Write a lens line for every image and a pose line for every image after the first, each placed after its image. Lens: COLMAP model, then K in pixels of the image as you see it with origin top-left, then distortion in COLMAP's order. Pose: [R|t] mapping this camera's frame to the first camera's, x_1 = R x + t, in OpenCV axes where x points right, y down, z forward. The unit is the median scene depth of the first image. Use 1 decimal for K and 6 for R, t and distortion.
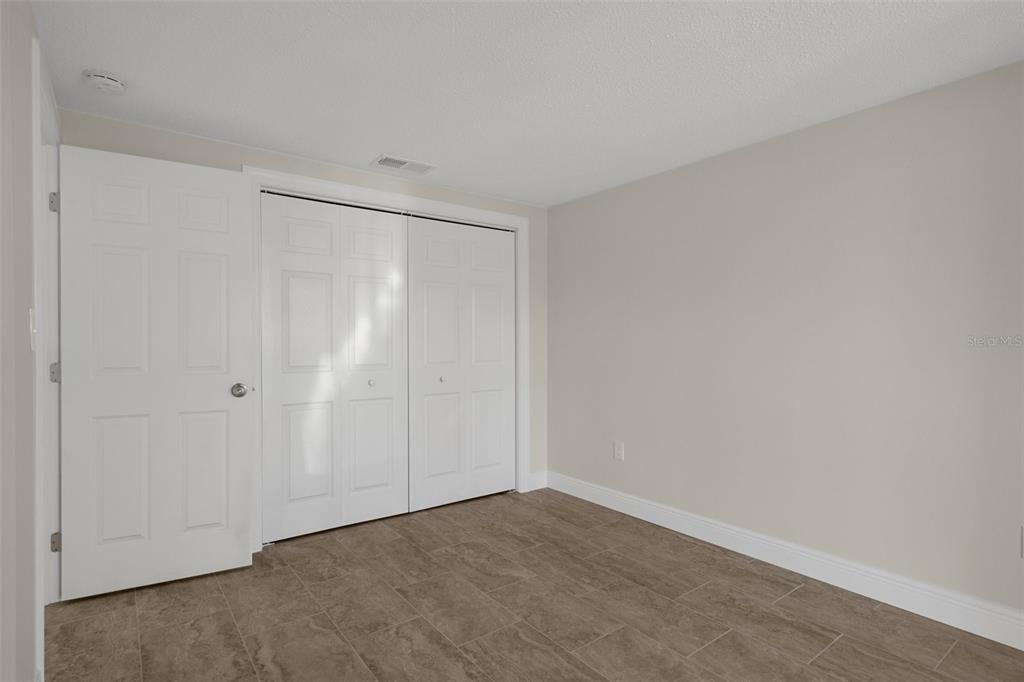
lens RADIAL K [[515.1, 0, 503.8], [0, 515.1, 339.9], [0, 0, 1]] dist [-0.001686, -0.000314]
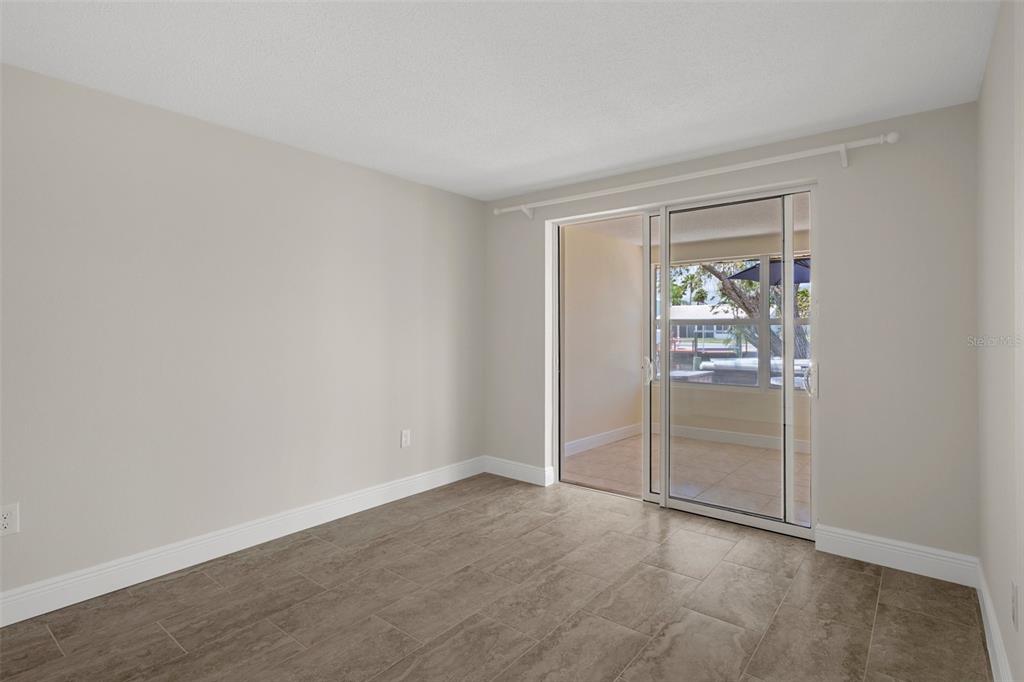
lens RADIAL K [[515.1, 0, 505.7], [0, 515.1, 339.5], [0, 0, 1]] dist [-0.001686, -0.000314]
pose [[-0.239458, -0.026194, 0.970553, -0.674946], [-0.002267, 0.999648, 0.026420, -0.014220], [-0.970904, 0.004126, -0.239434, 0.835963]]
